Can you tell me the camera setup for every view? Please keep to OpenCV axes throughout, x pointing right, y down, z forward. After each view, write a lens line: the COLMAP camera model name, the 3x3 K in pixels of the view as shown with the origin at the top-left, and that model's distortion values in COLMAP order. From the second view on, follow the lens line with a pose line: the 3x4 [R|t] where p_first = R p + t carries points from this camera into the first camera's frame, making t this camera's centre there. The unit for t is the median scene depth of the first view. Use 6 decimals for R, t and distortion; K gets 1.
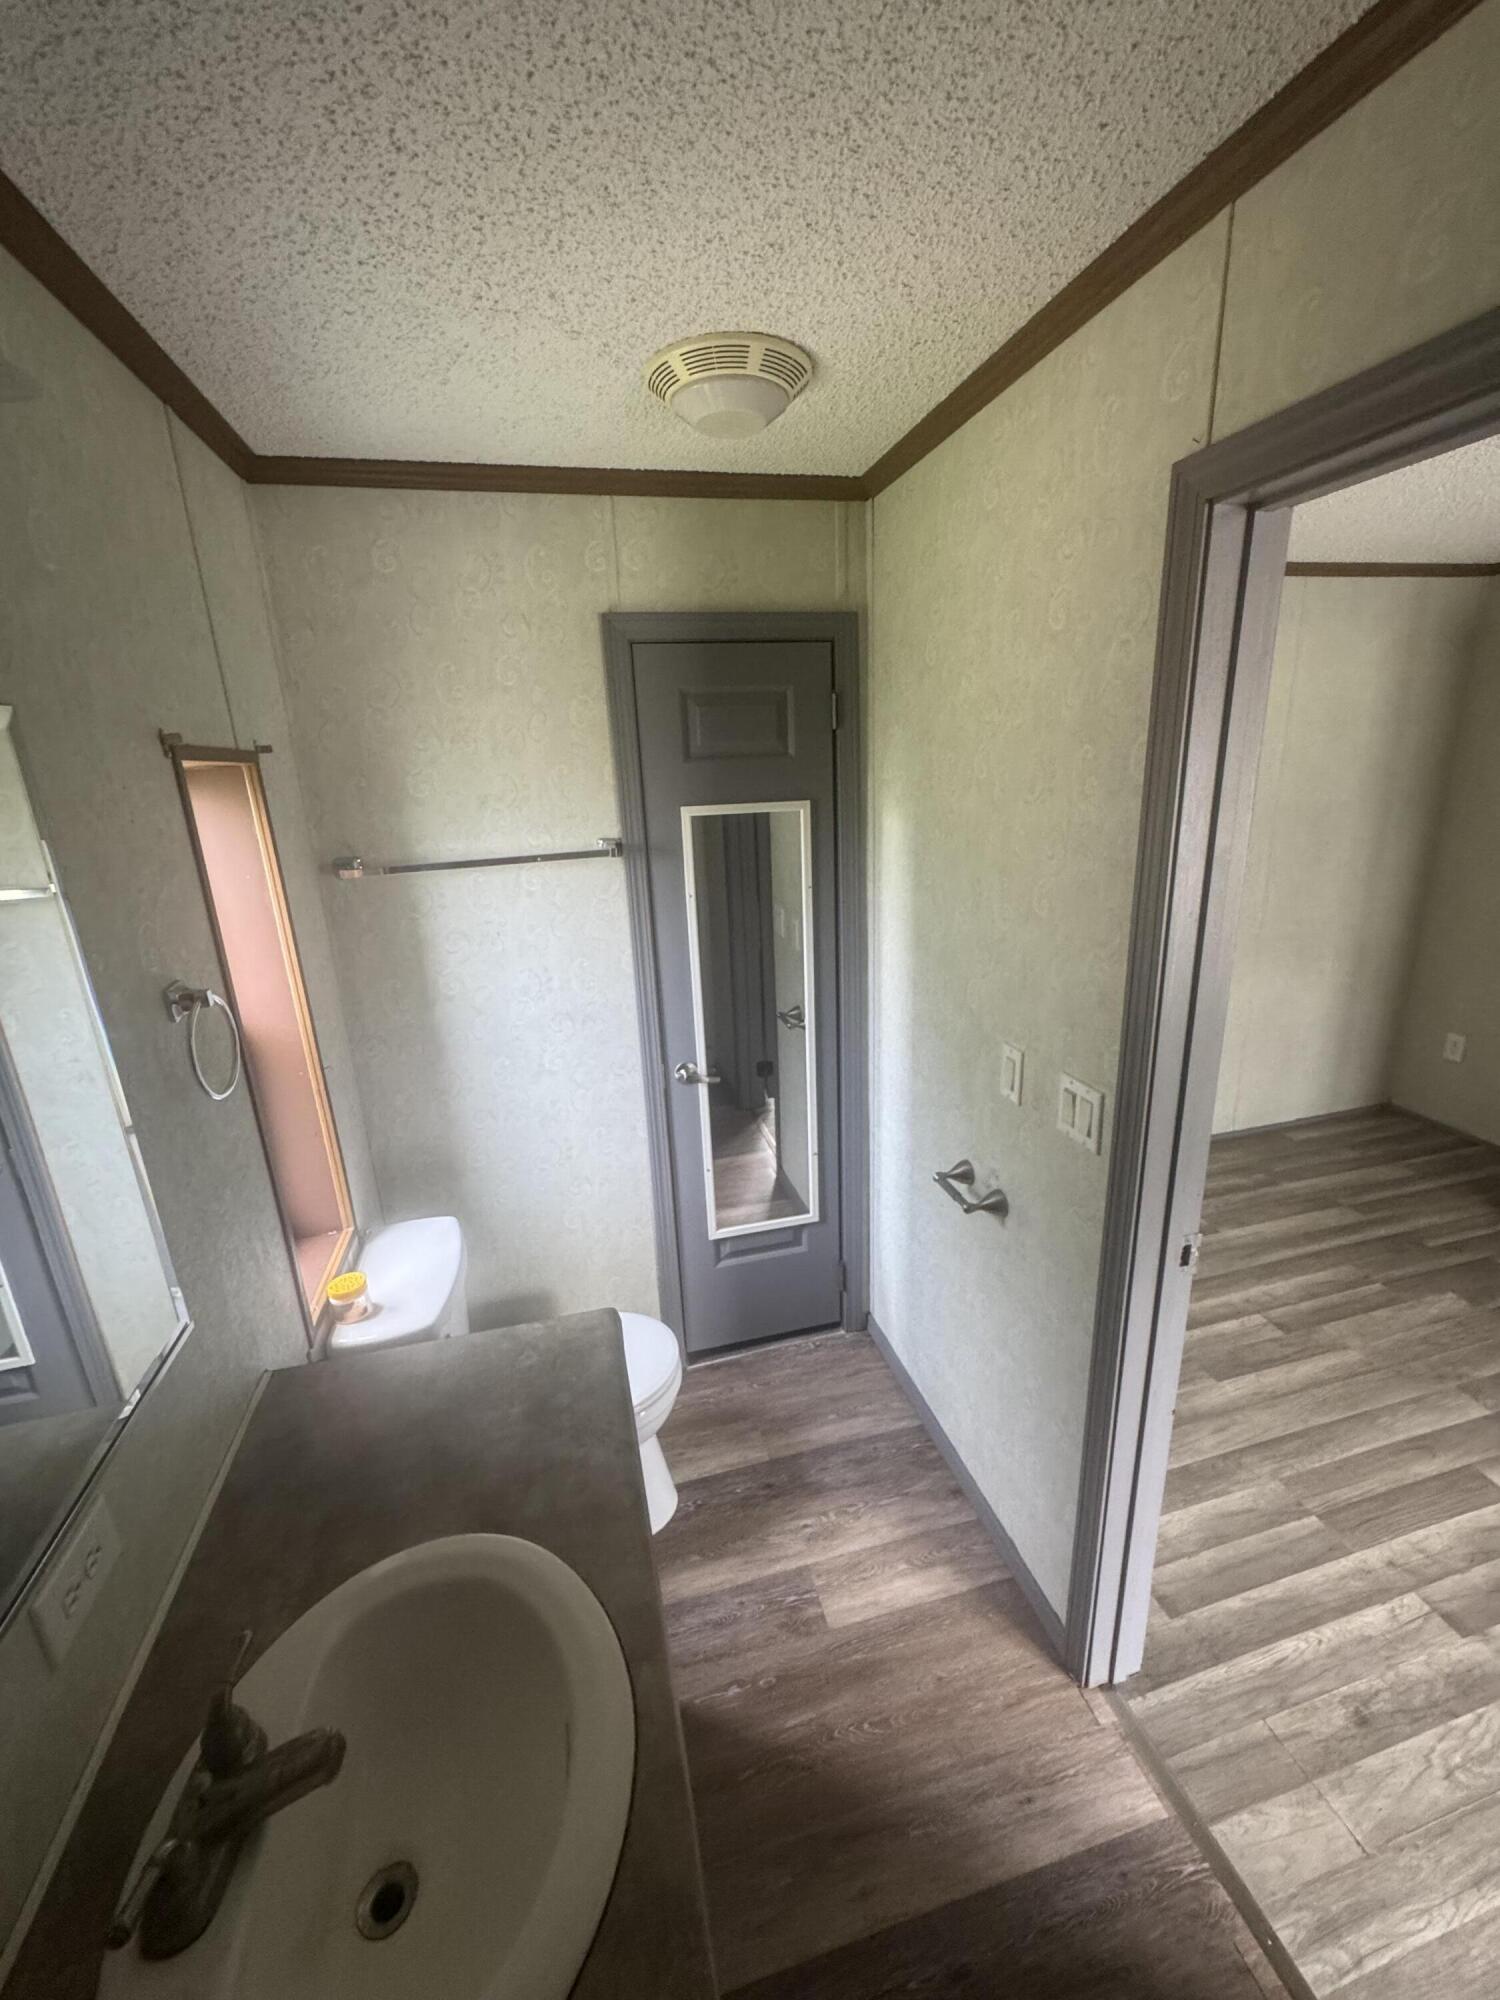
lens RADIAL K [[803.7, 0, 758.8], [0, 803.7, 1004.2], [0, 0, 1]] dist [-0.005972, 0.001776]
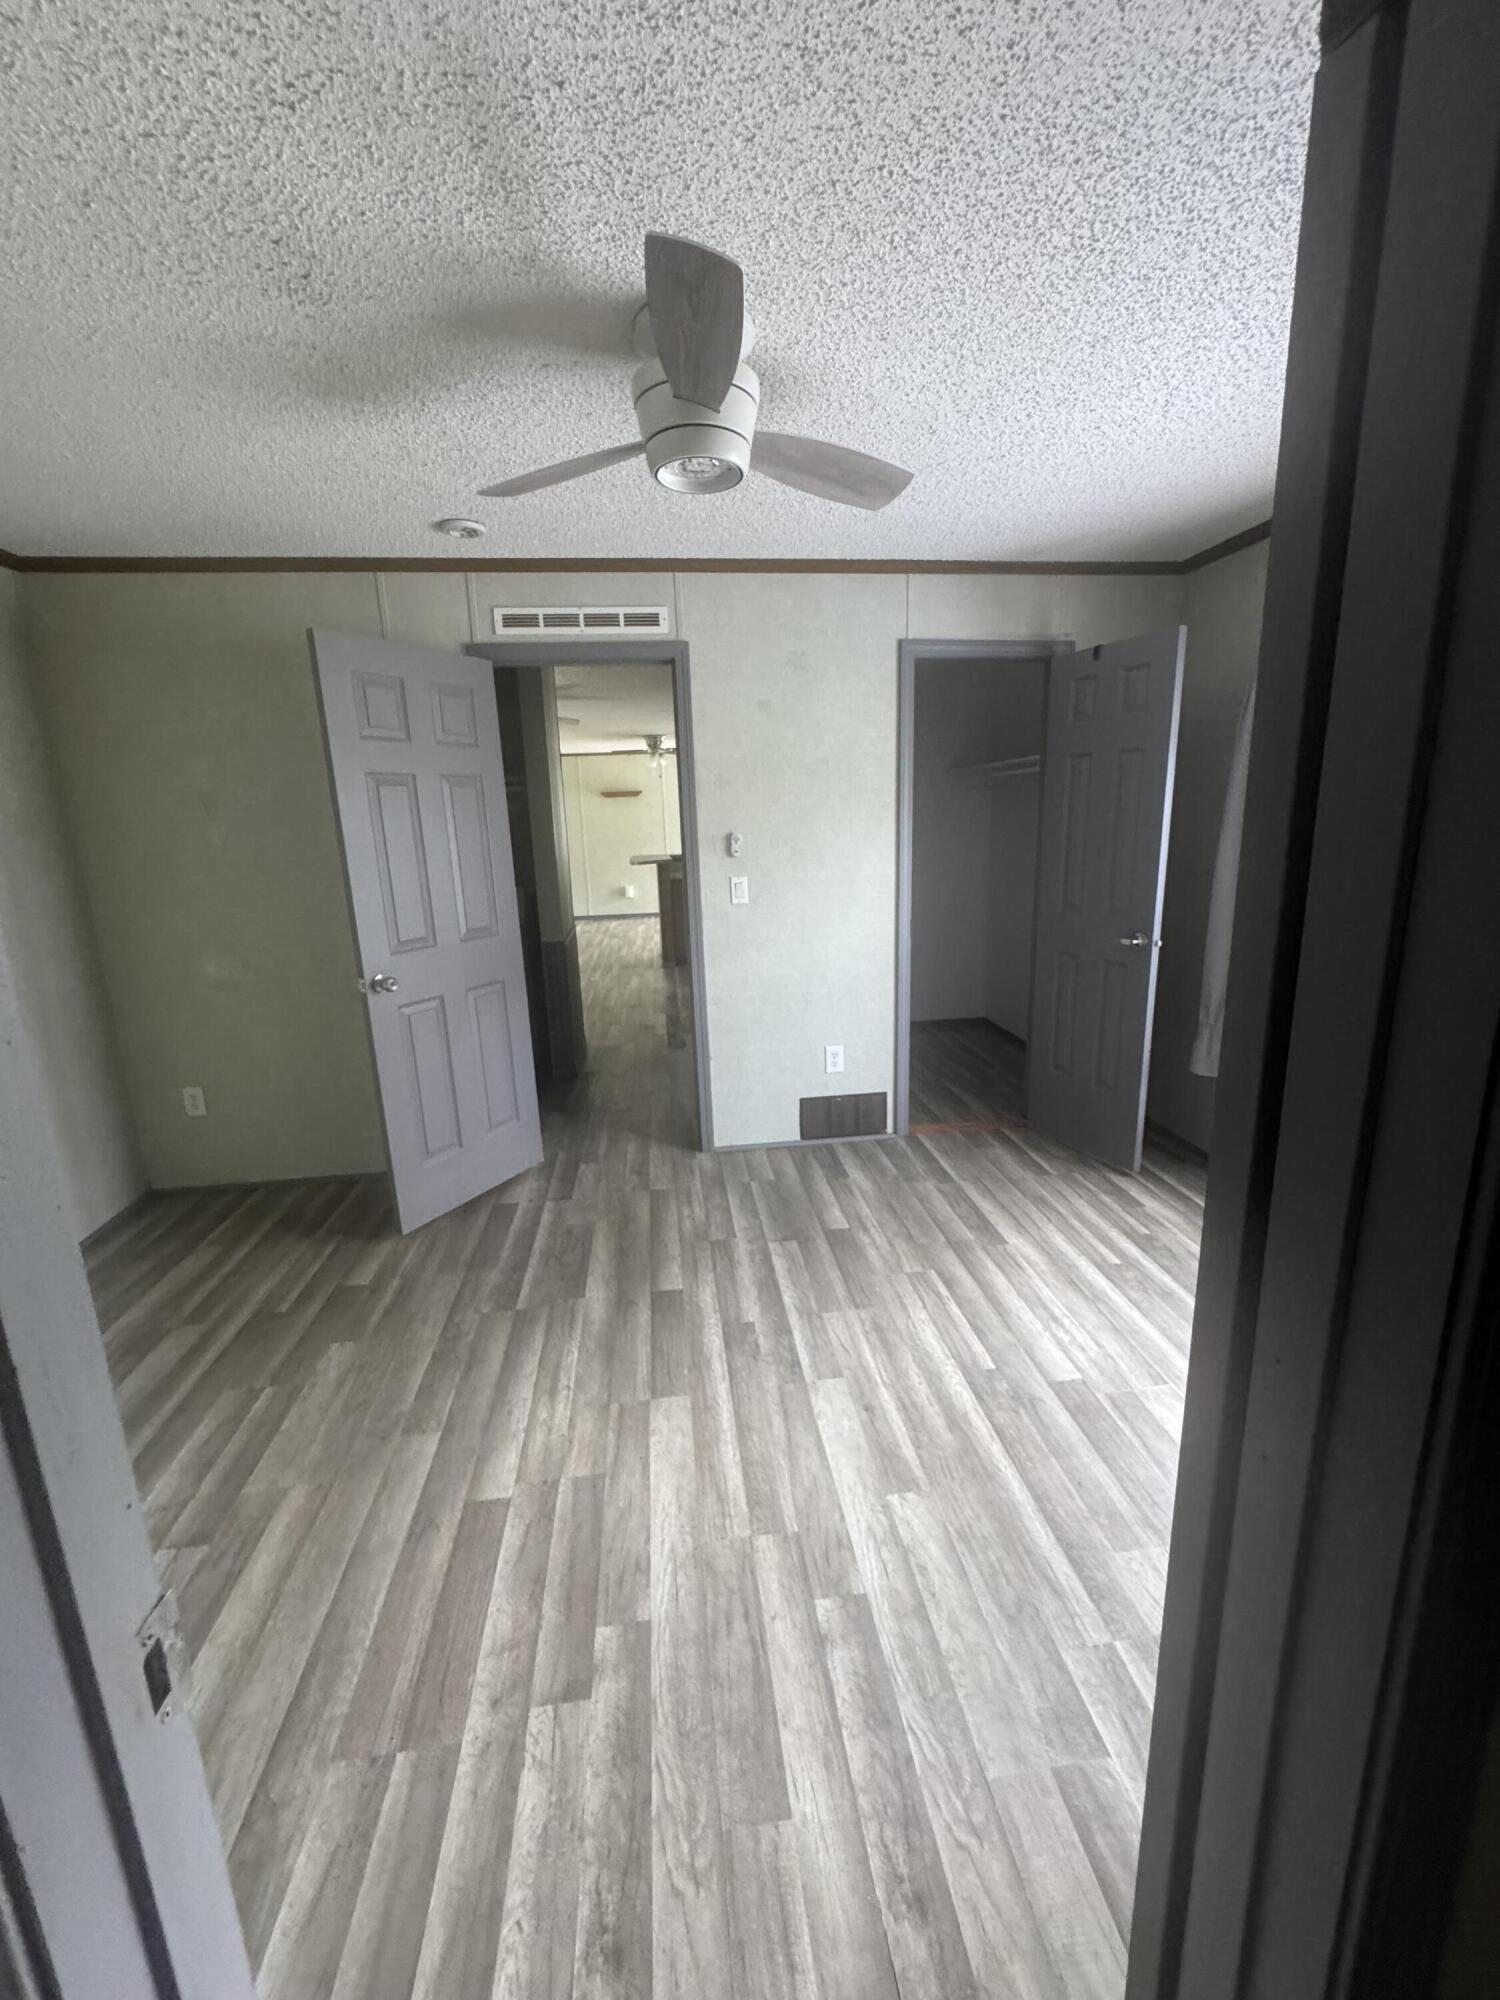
lens RADIAL K [[803.7, 0, 751.1], [0, 803.7, 991.6], [0, 0, 1]] dist [-0.005972, 0.001776]
pose [[0.135477, -0.173822, 0.975414, 0.166662], [0.312877, 0.941619, 0.124344, 0.037446], [-0.940082, 0.288339, 0.181952, 0.366235]]
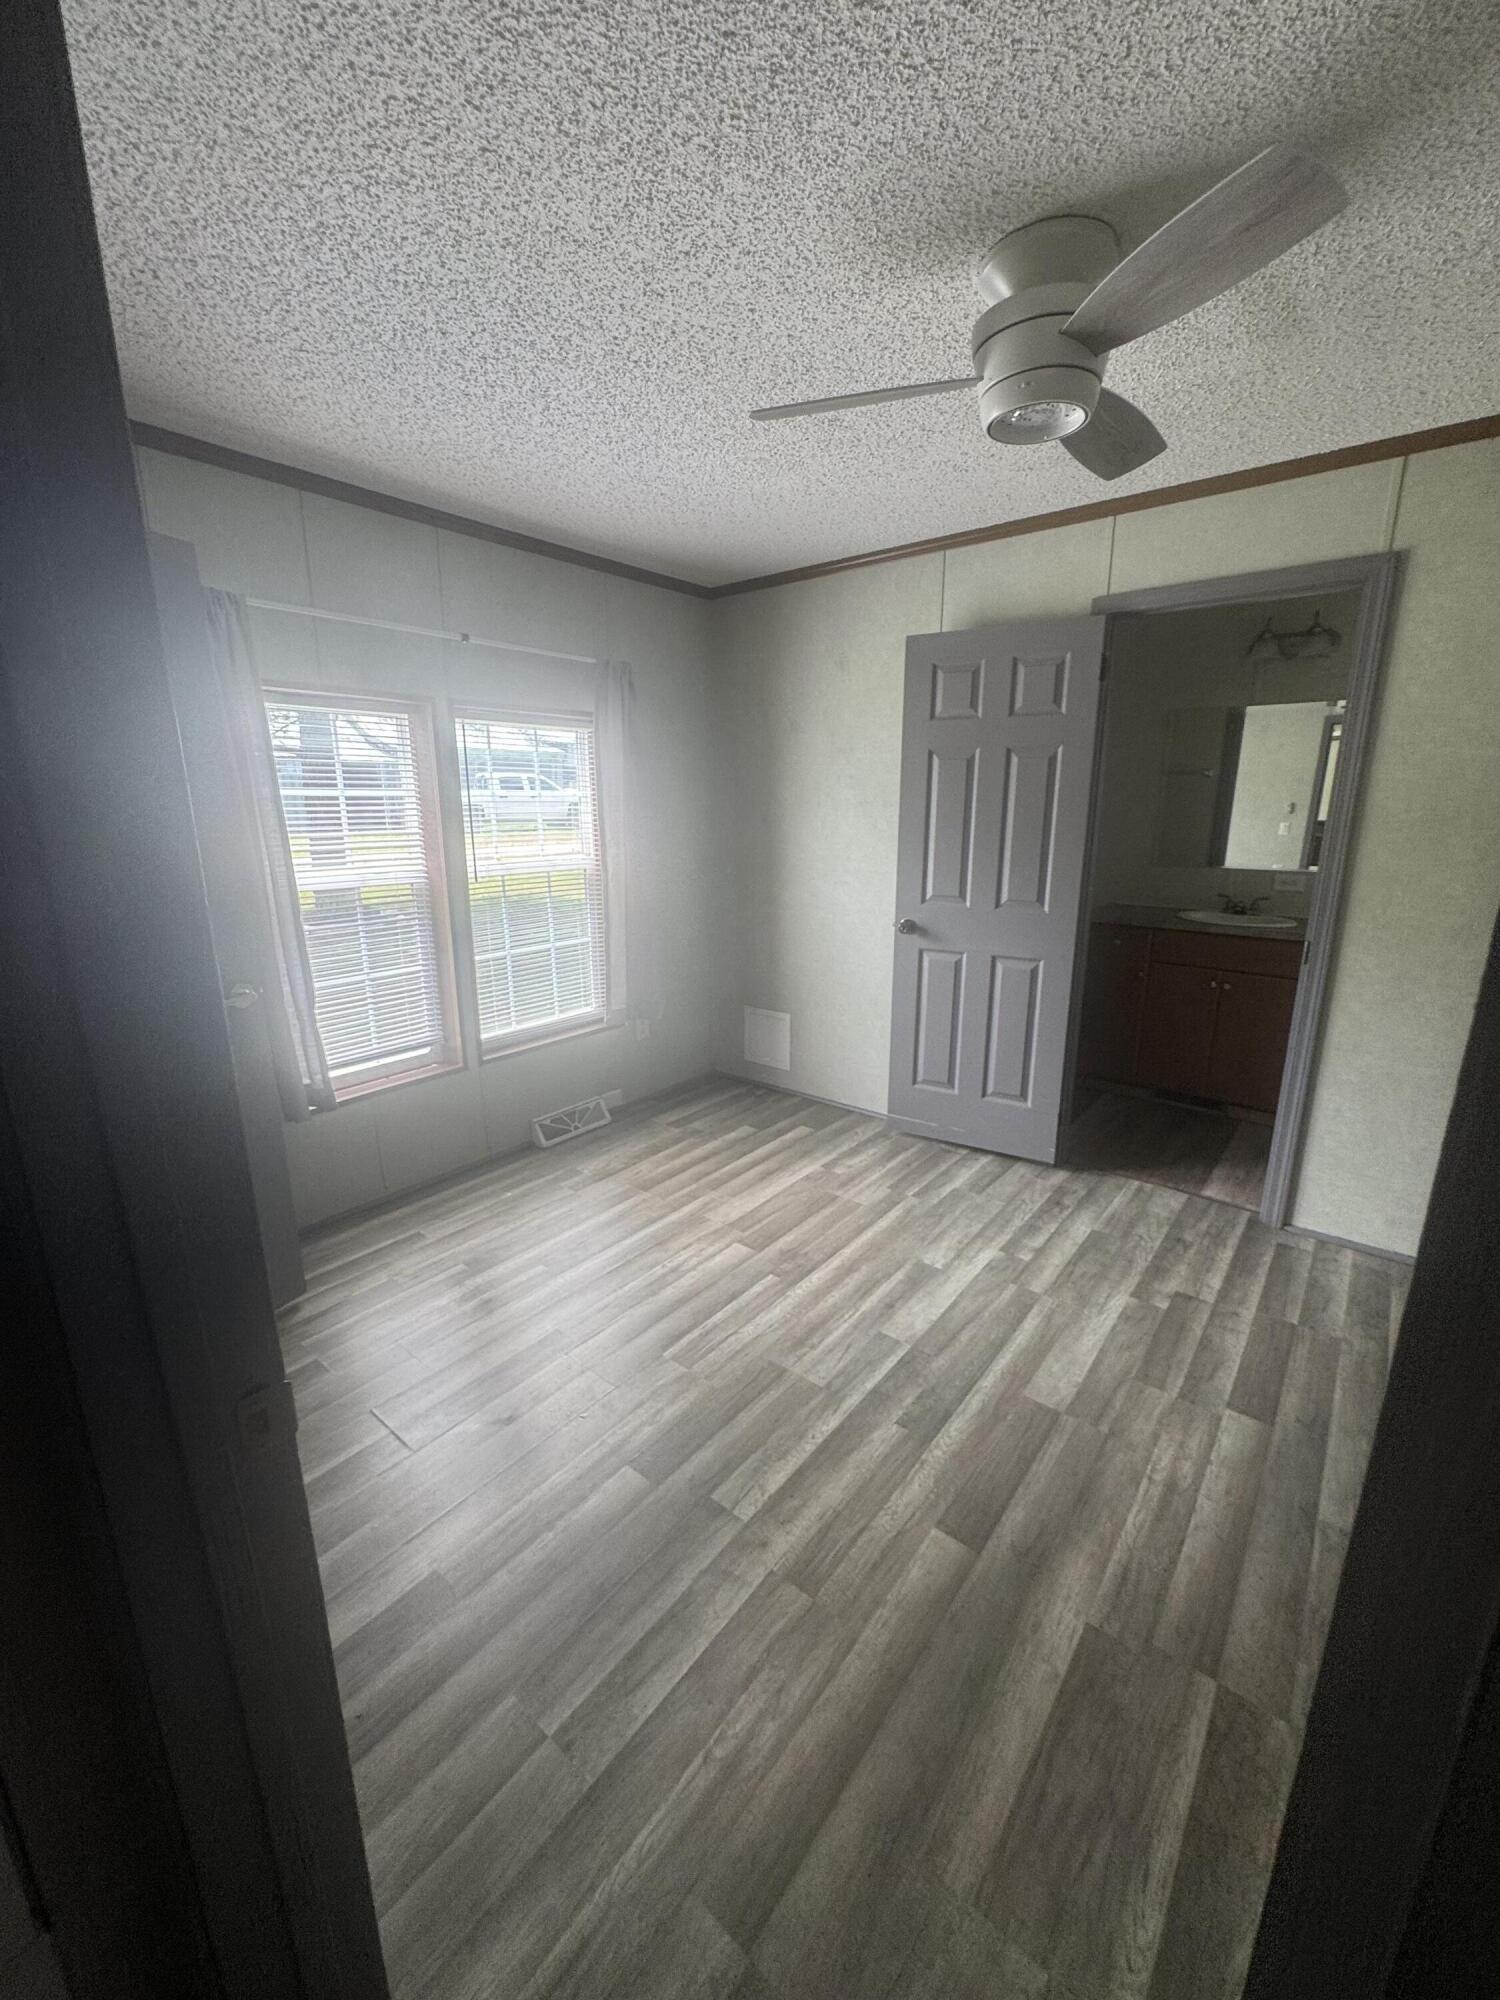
lens RADIAL K [[803.7, 0, 748.3], [0, 803.7, 997.4], [0, 0, 1]] dist [-0.005972, 0.001776]
pose [[-0.806314, 0.181671, -0.562897, 1.732380], [-0.139415, 0.866478, 0.479353, -0.218070], [0.574822, 0.464985, -0.673326, 0.989306]]
